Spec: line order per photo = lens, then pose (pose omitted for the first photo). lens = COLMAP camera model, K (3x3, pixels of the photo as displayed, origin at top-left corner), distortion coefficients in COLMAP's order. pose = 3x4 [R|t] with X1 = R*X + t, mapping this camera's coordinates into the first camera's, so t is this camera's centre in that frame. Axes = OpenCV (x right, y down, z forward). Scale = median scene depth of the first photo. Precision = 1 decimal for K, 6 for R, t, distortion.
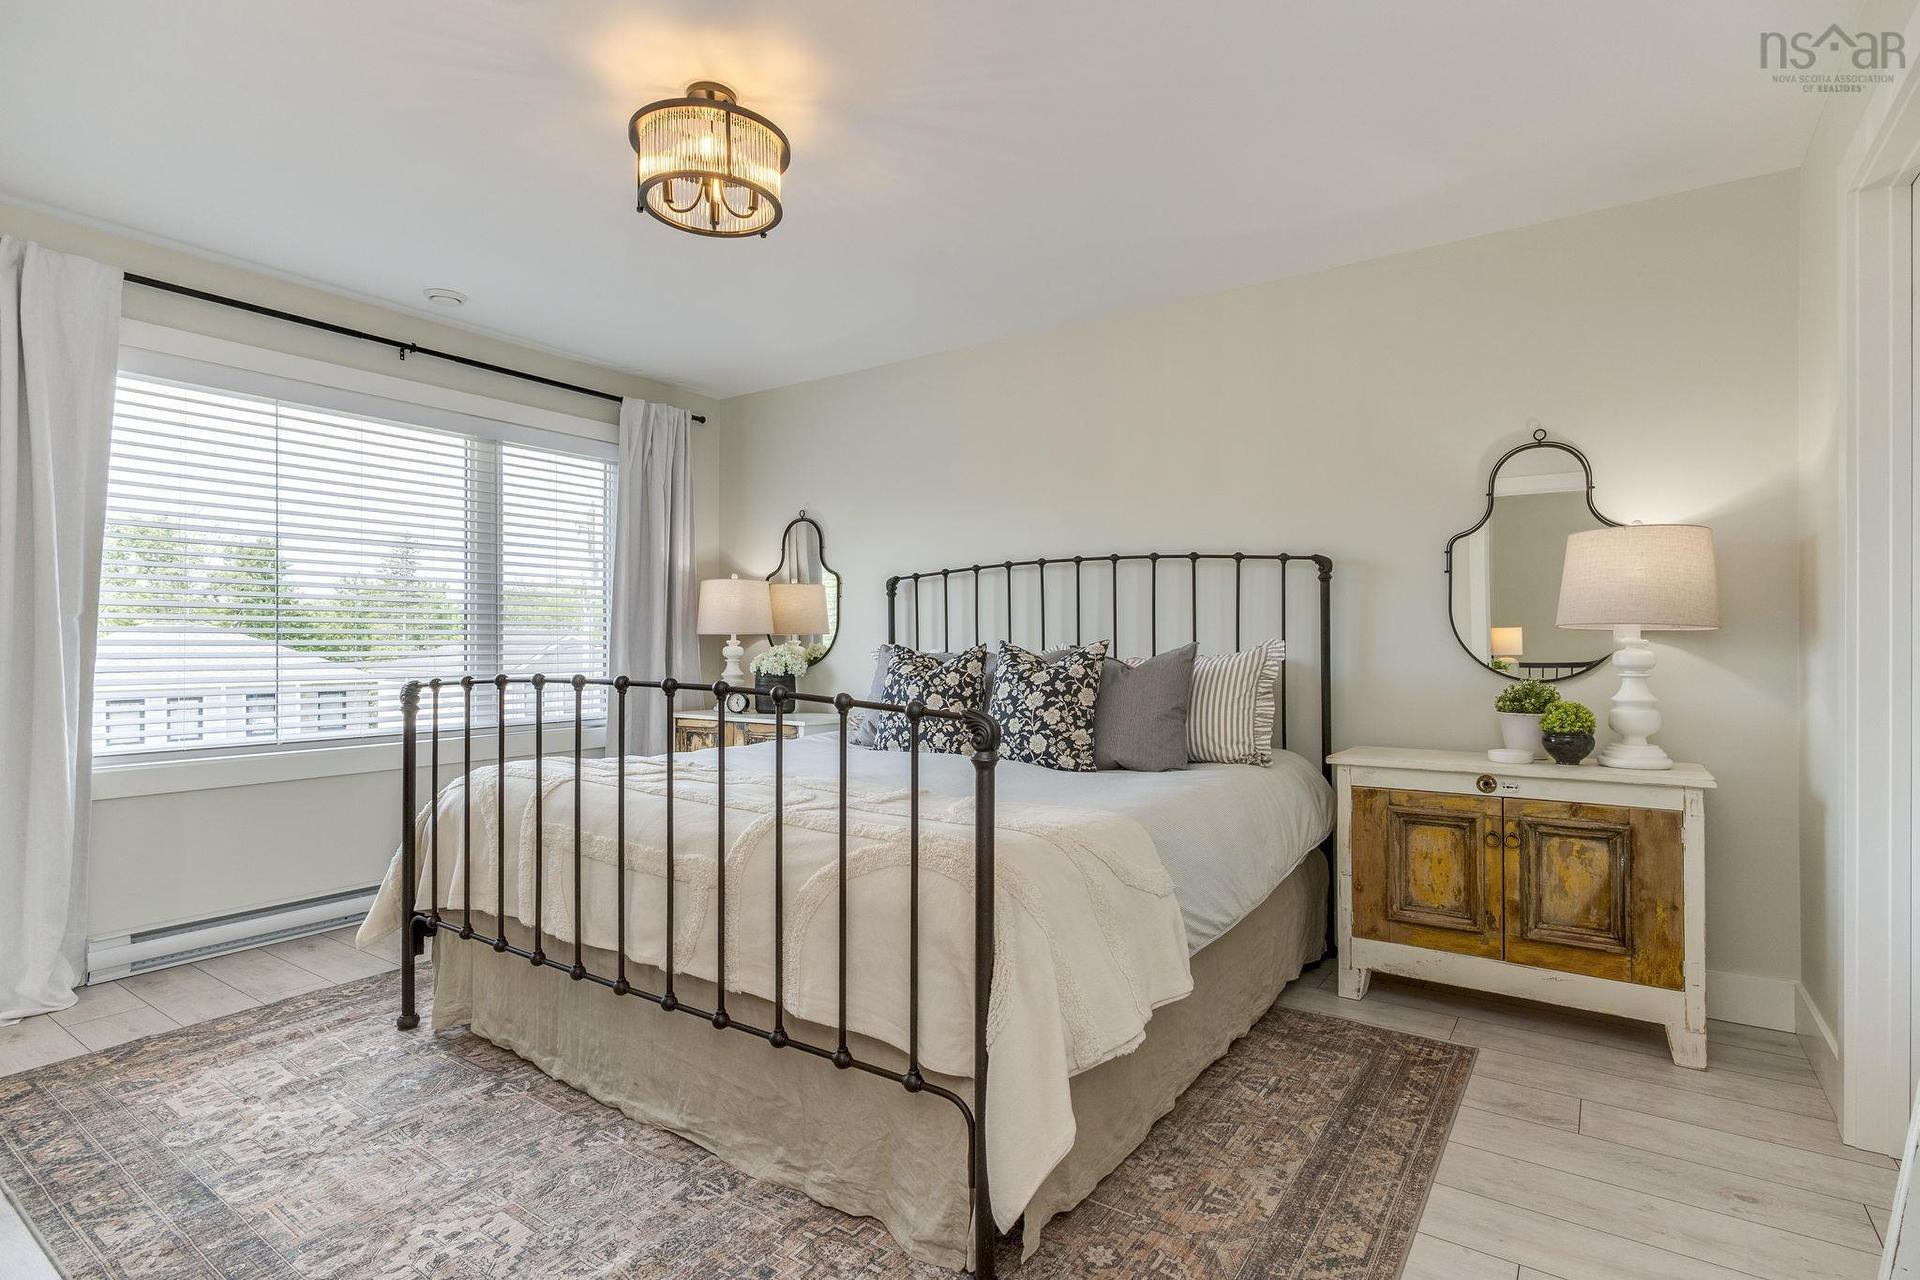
lens RADIAL K [[951.4, 0, 968.6], [0, 951.4, 640.4], [0, 0, 1]] dist [-0.000249, 0.001355]
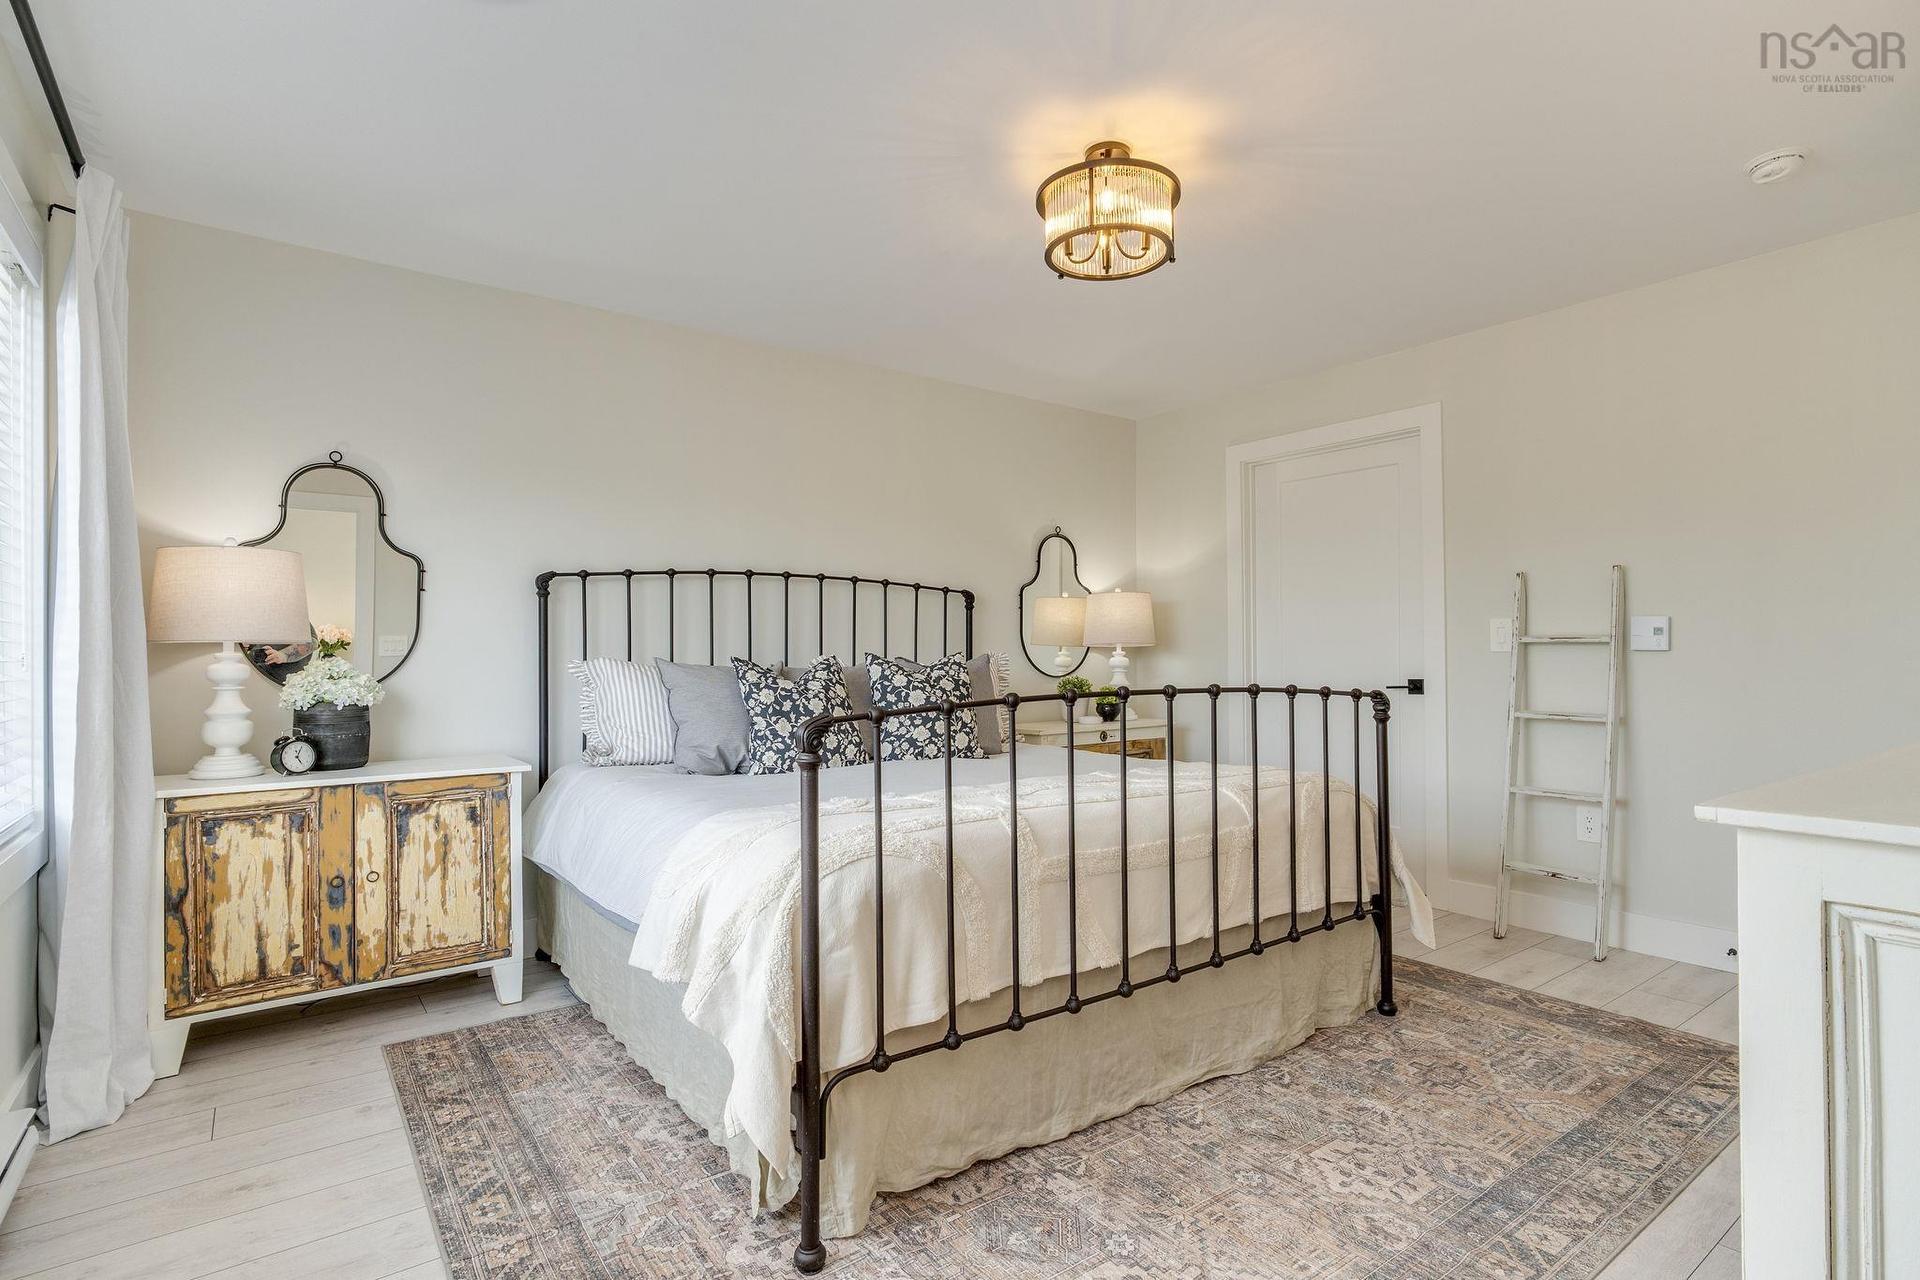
lens RADIAL K [[951.4, 0, 968.6], [0, 951.4, 640.4], [0, 0, 1]] dist [-0.000249, 0.001355]
pose [[0.311048, 0.009674, 0.950345, -0.977544], [0.004246, 0.999924, -0.011568, -0.001000], [-0.950385, 0.007633, 0.310983, 0.590437]]
